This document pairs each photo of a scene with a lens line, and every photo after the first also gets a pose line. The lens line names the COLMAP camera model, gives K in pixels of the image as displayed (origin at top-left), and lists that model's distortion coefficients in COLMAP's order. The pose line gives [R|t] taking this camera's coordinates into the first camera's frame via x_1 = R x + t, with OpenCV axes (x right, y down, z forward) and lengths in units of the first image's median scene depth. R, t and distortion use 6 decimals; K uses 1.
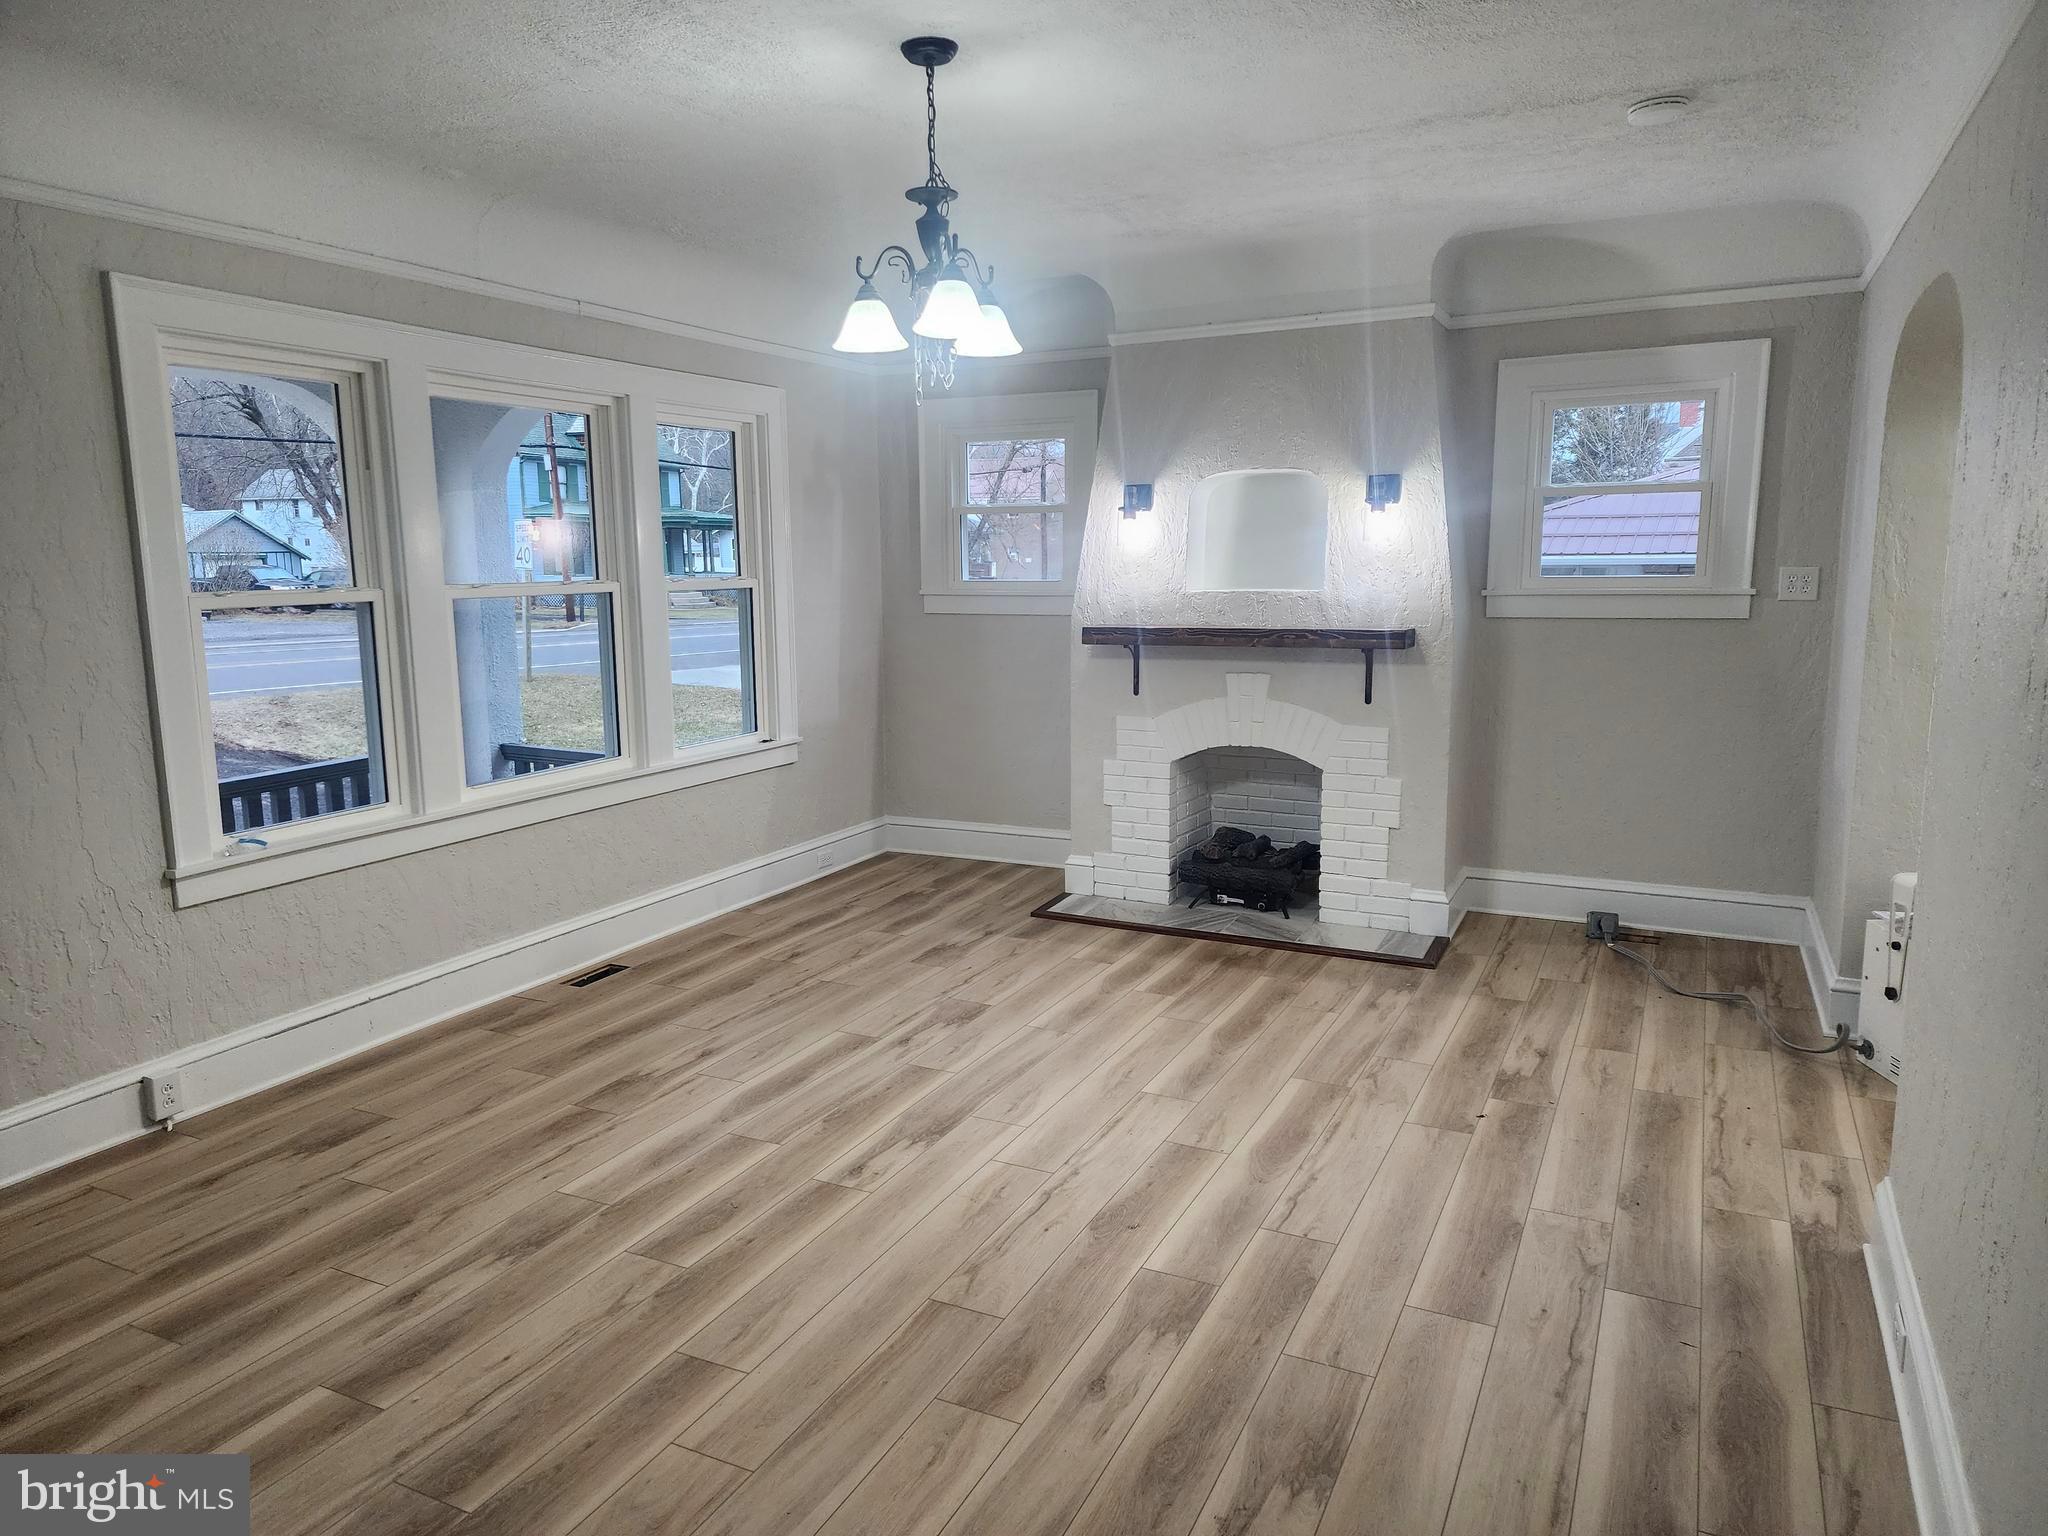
lens RADIAL K [[1359.7, 0, 996.4], [0, 1359.7, 765.5], [0, 0, 1]] dist [0.084590, -0.075115]
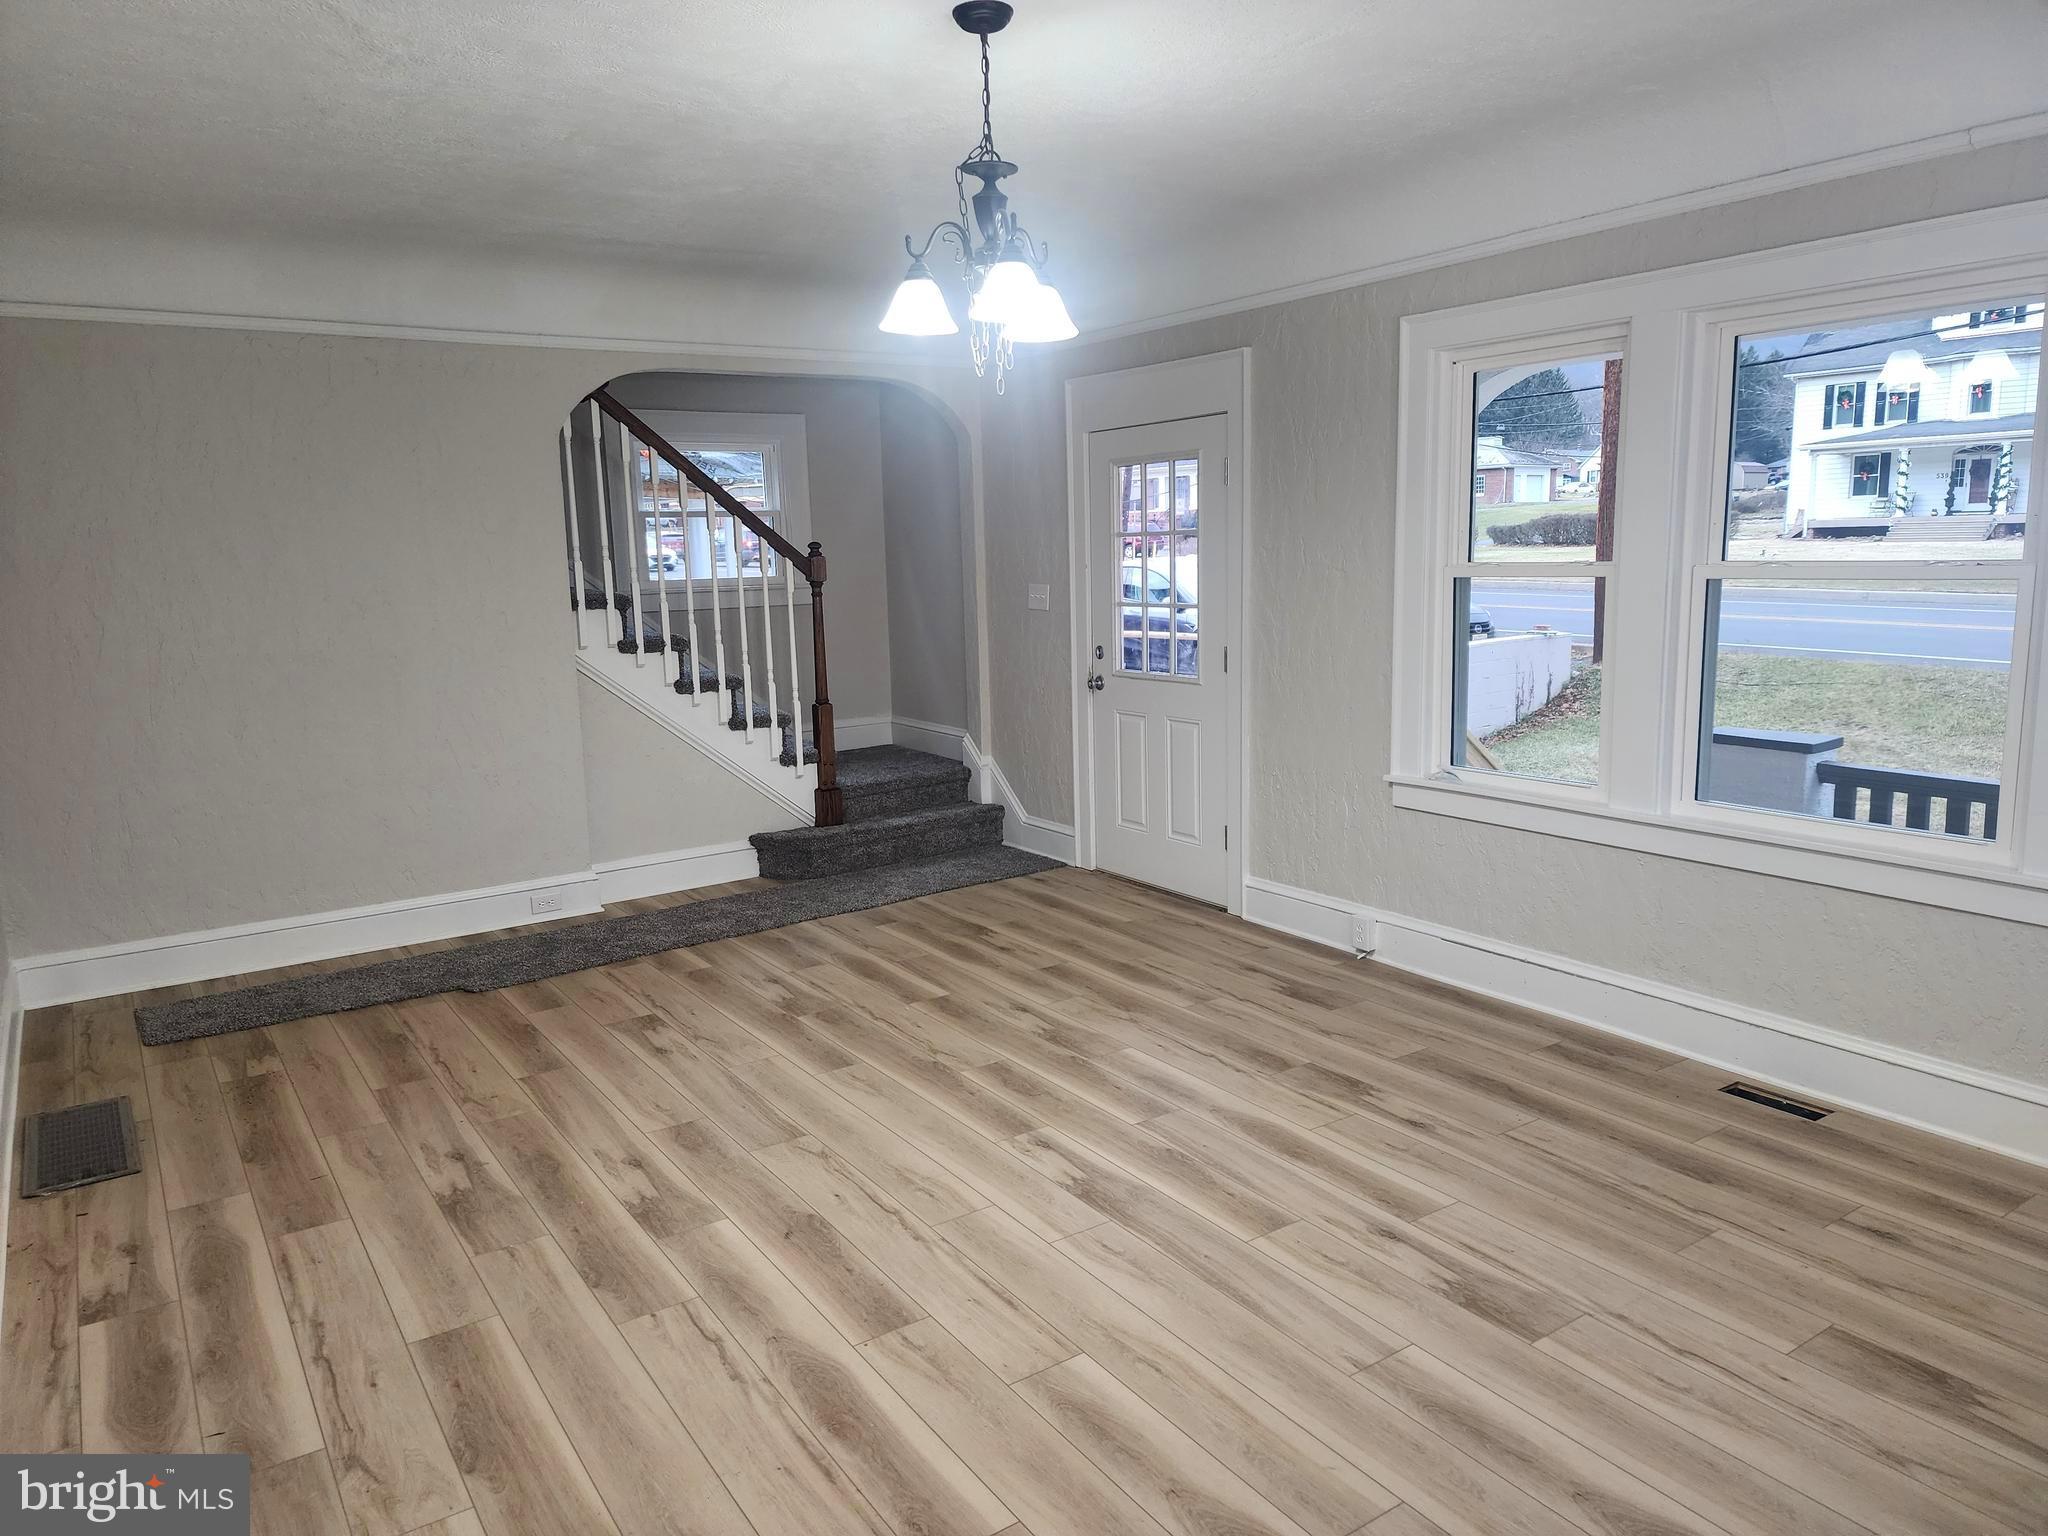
lens RADIAL K [[1359.7, 0, 1009.7], [0, 1359.7, 753.2], [0, 0, 1]] dist [0.084590, -0.075115]
pose [[-0.481614, 0.158785, -0.861879, 0.523425], [-0.109539, 0.964831, 0.238962, -0.161522], [0.869511, 0.209497, -0.447283, 0.960243]]
